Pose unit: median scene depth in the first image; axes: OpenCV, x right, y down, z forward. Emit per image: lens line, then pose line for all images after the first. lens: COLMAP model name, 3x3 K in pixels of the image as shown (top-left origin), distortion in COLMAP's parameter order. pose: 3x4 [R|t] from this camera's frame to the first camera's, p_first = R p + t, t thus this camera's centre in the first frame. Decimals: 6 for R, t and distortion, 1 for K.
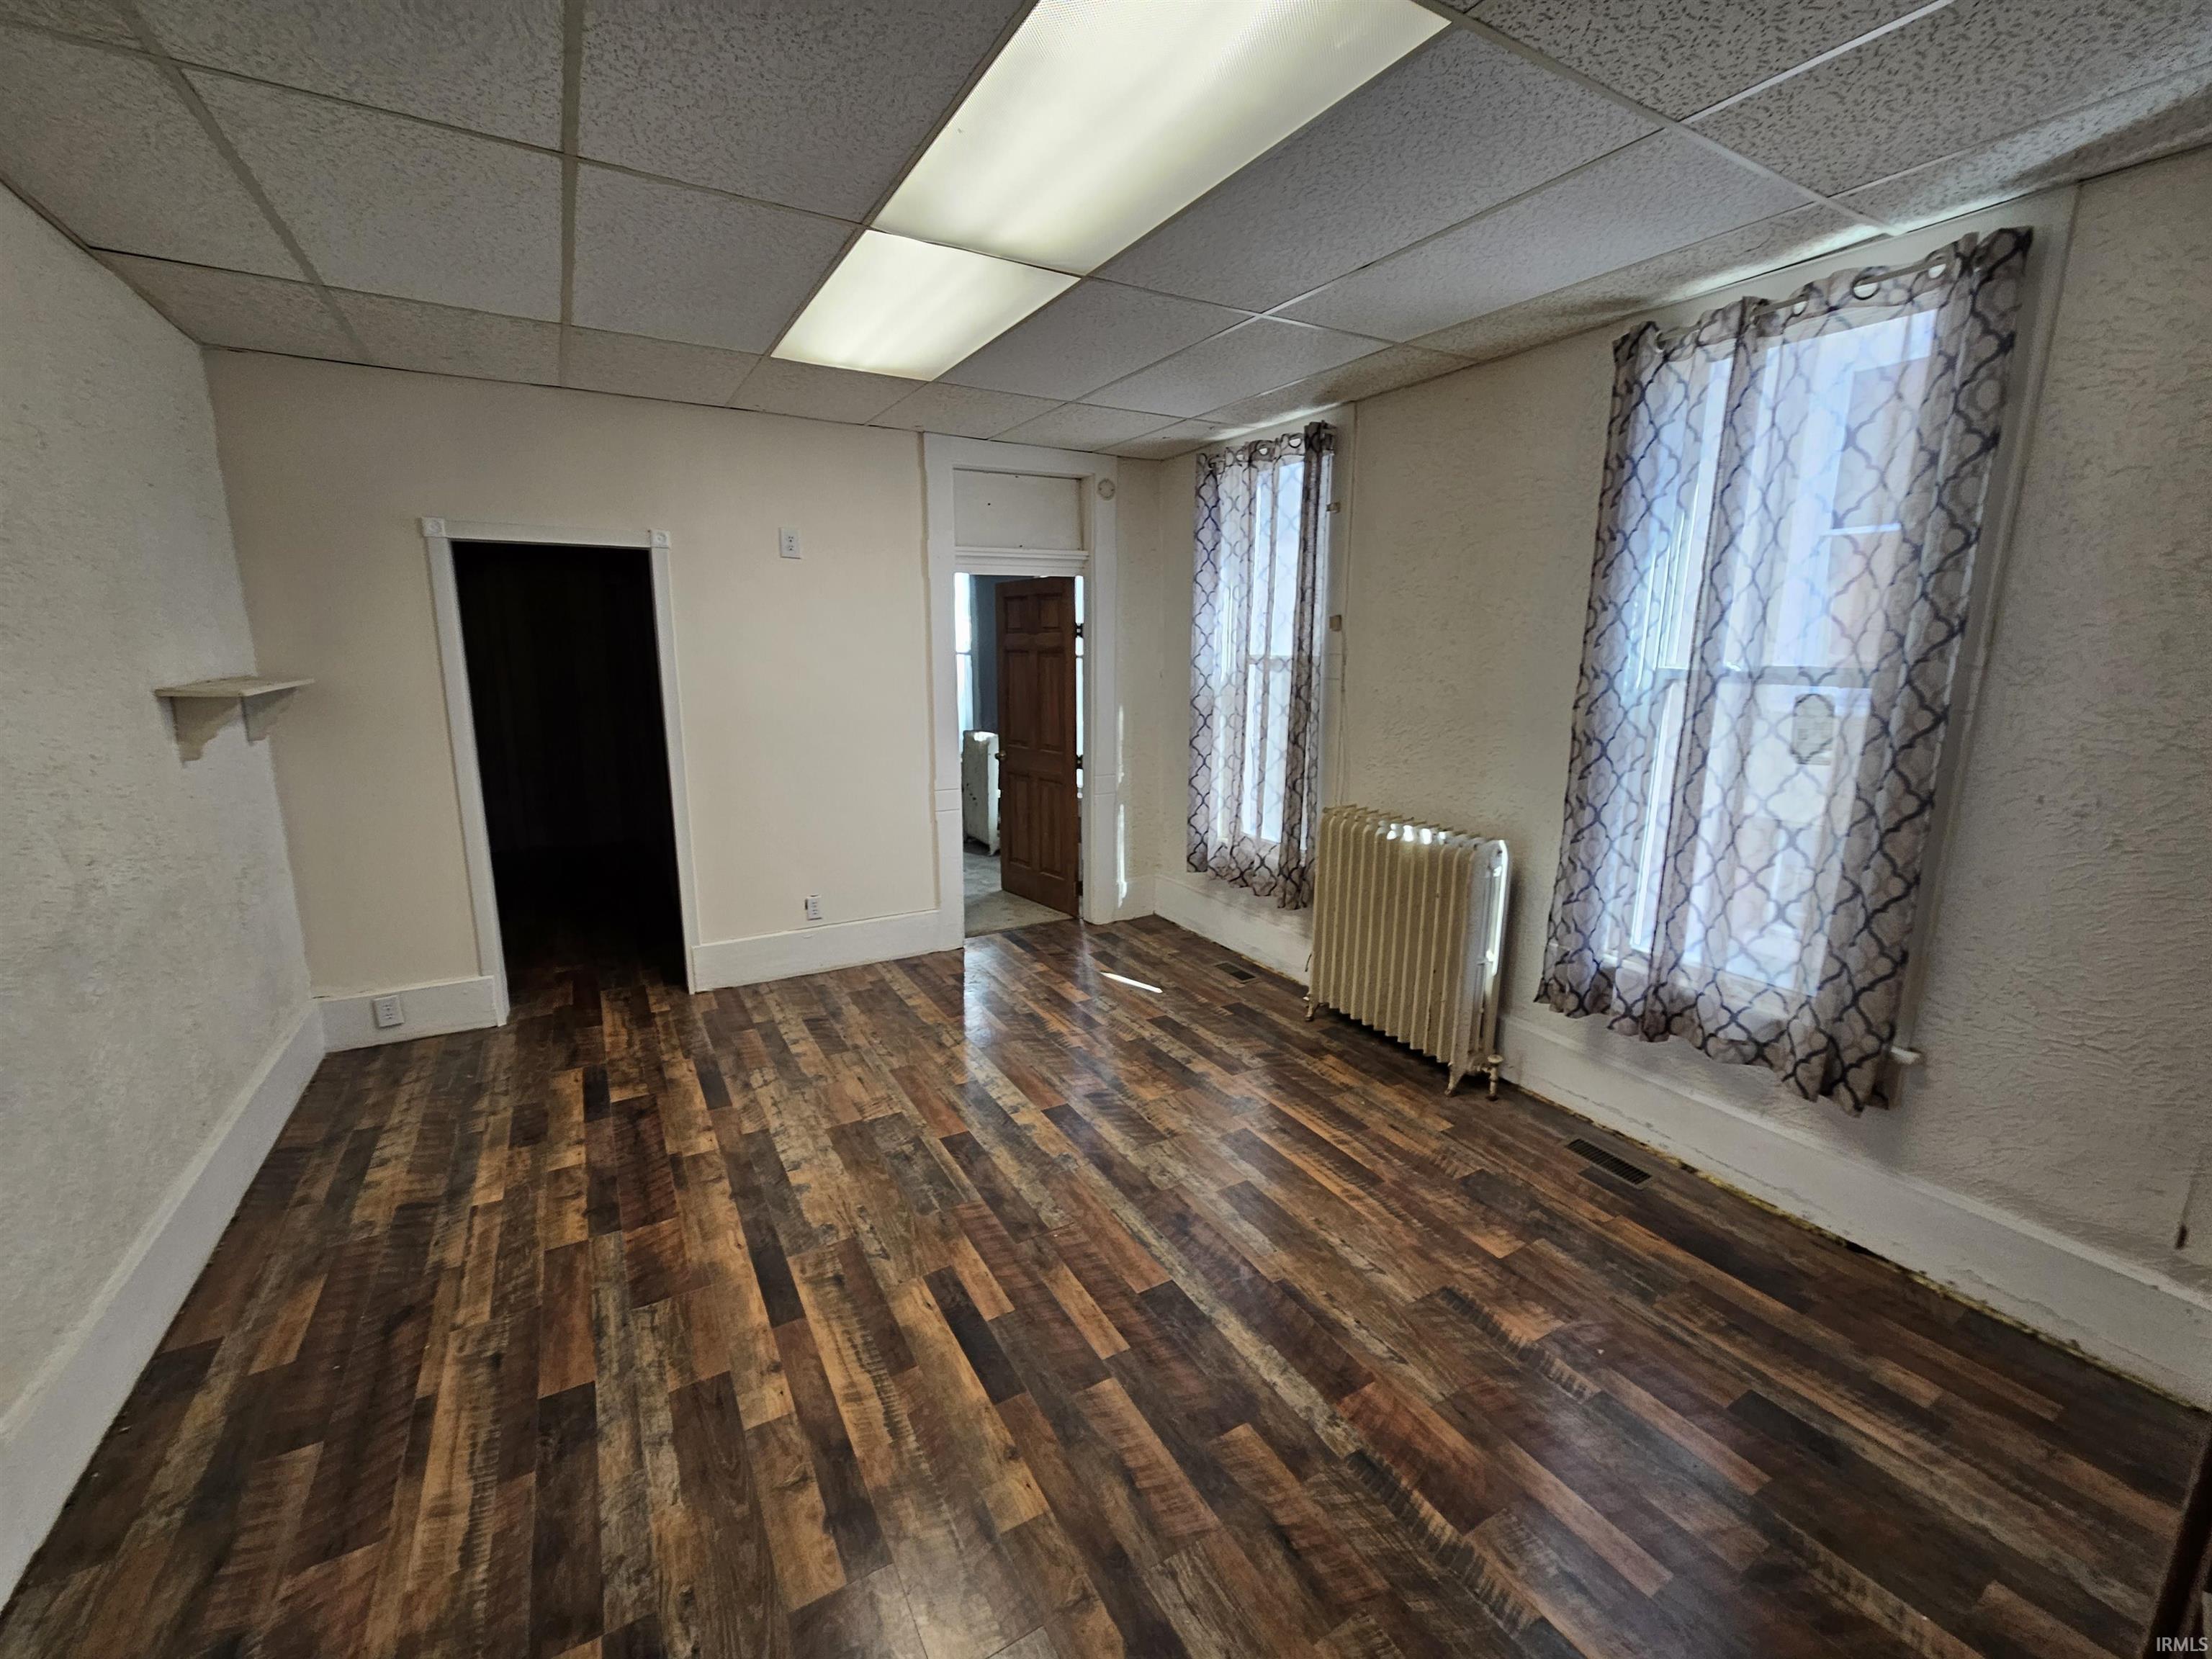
lens RADIAL K [[910.5, 0, 1109.8], [0, 910.5, 818.1], [0, 0, 1]] dist [0.000471, -0.000354]
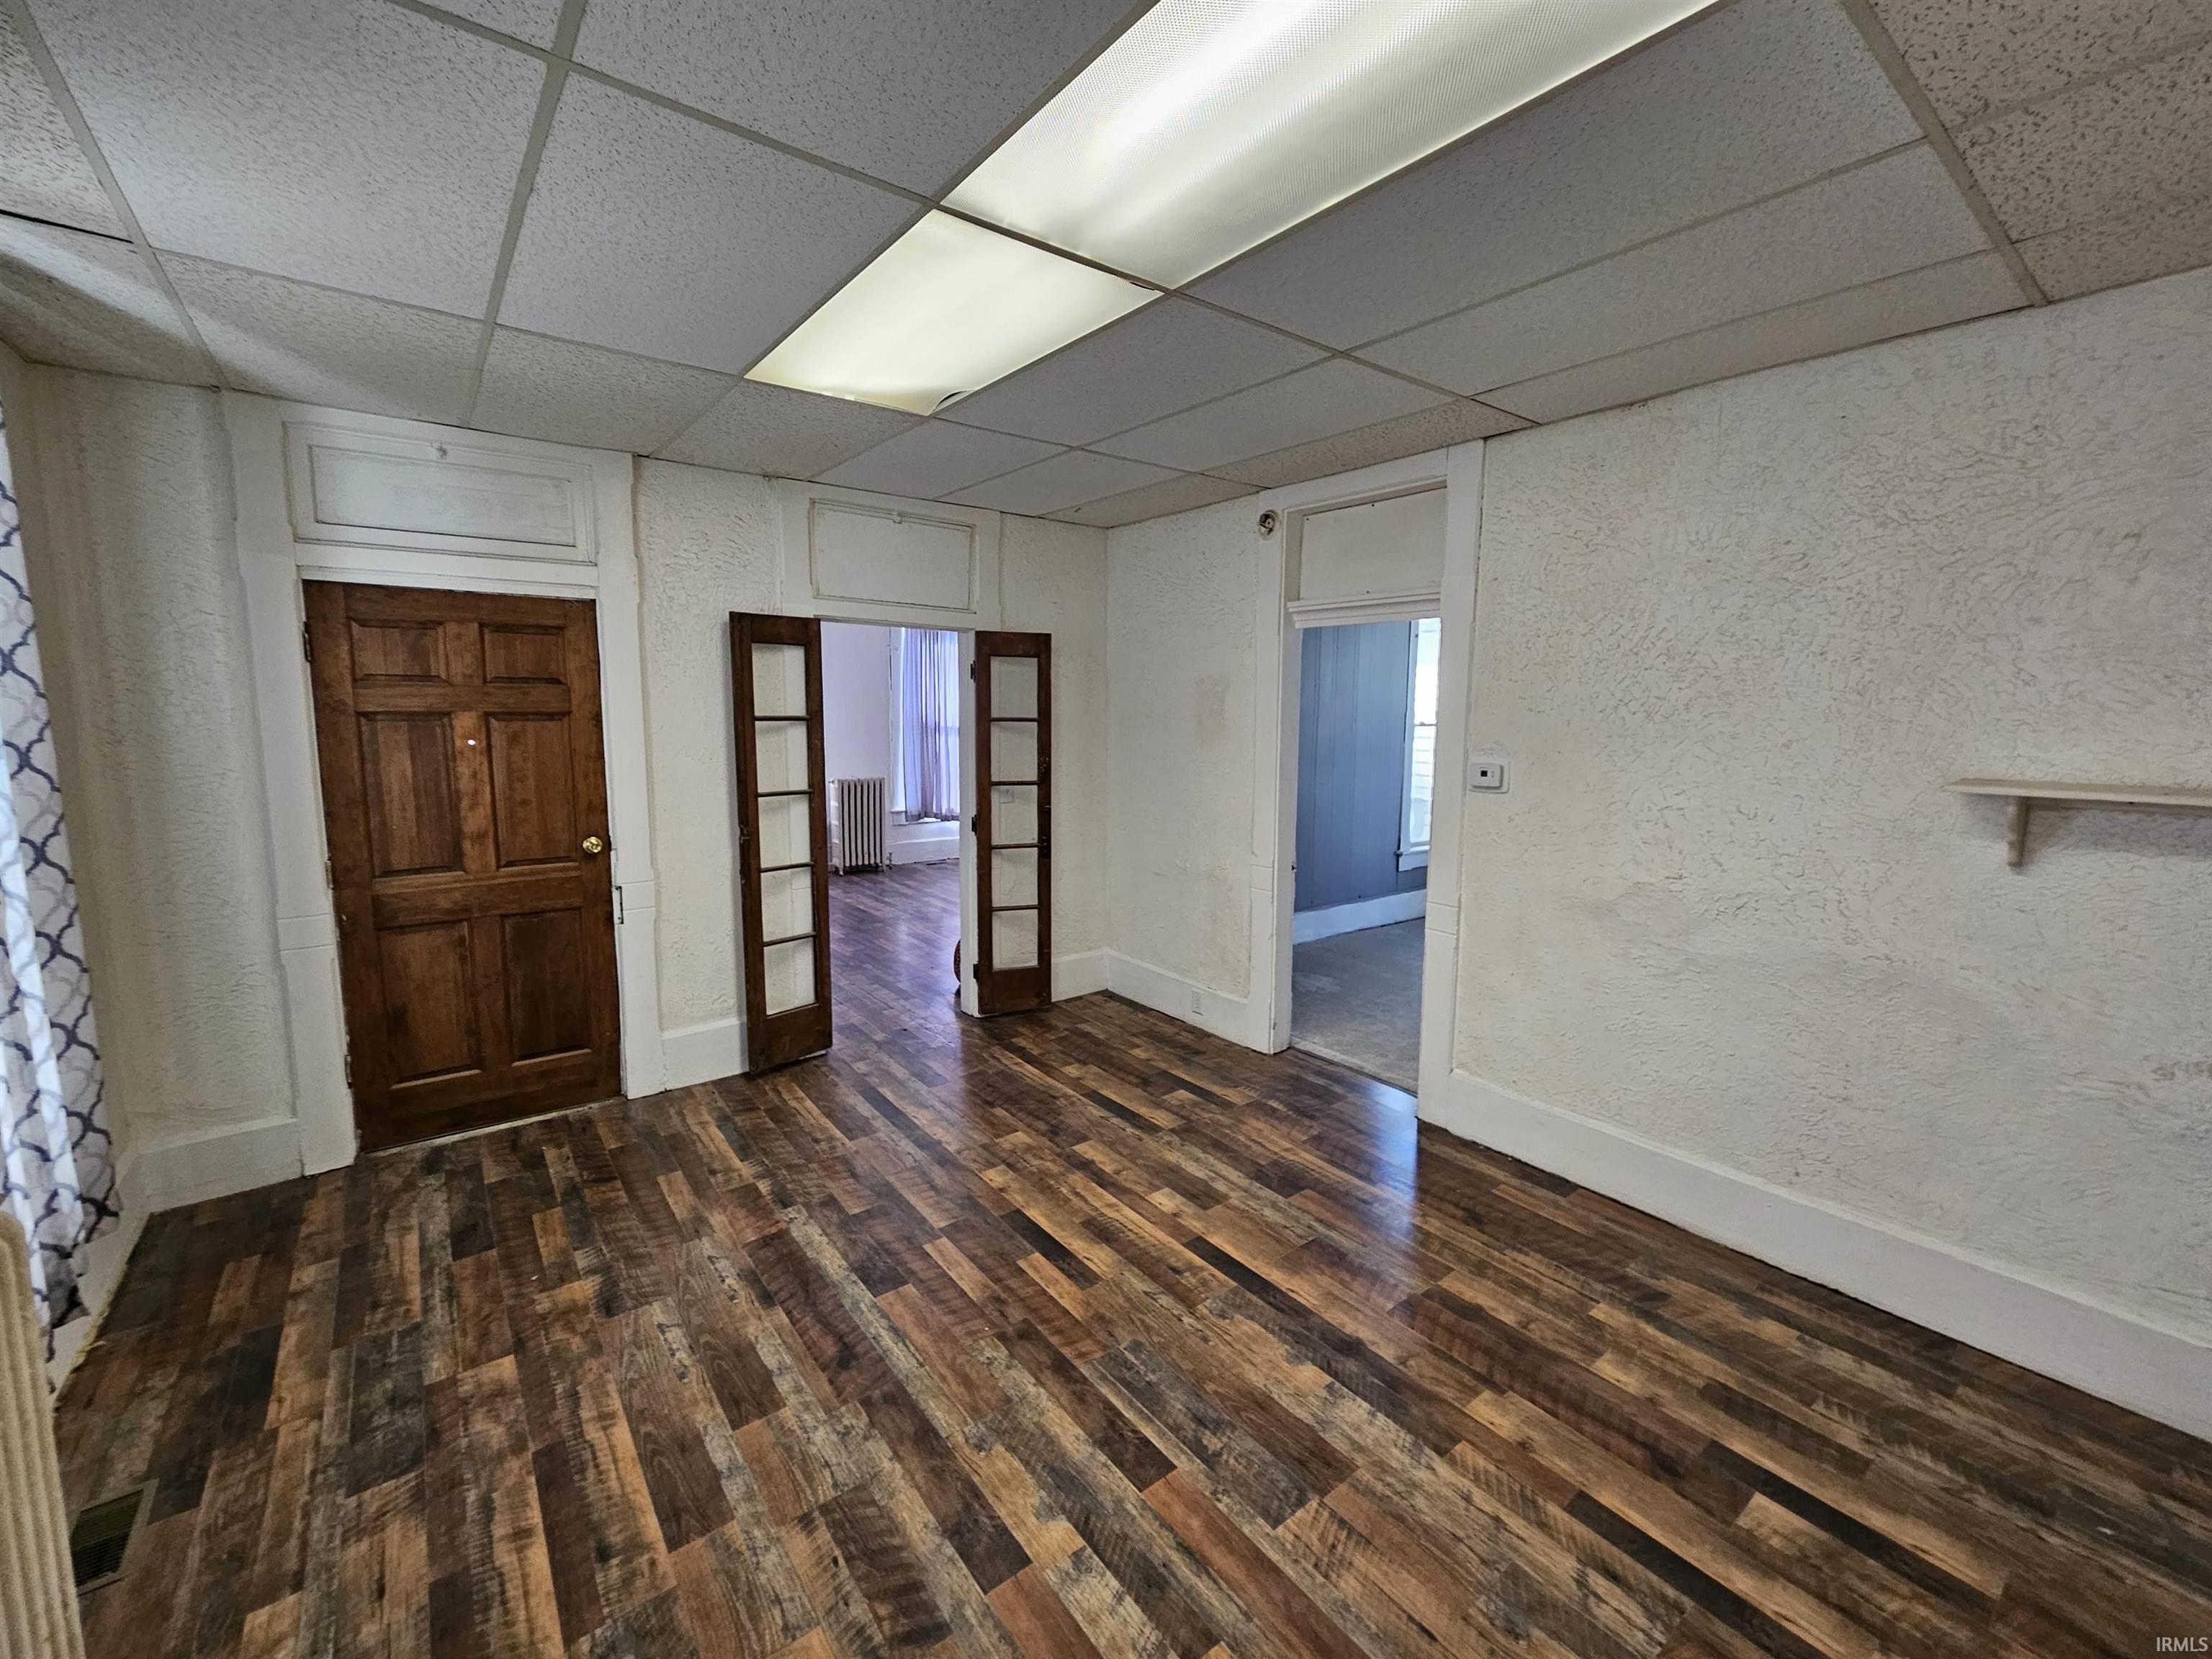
lens RADIAL K [[910.5, 0, 1109.8], [0, 910.5, 818.1], [0, 0, 1]] dist [0.000471, -0.000354]
pose [[-0.991939, 0.005234, -0.126610, -0.069156], [-0.034648, 0.949870, 0.310719, -0.352797], [0.121889, 0.312601, -0.942032, 1.743902]]
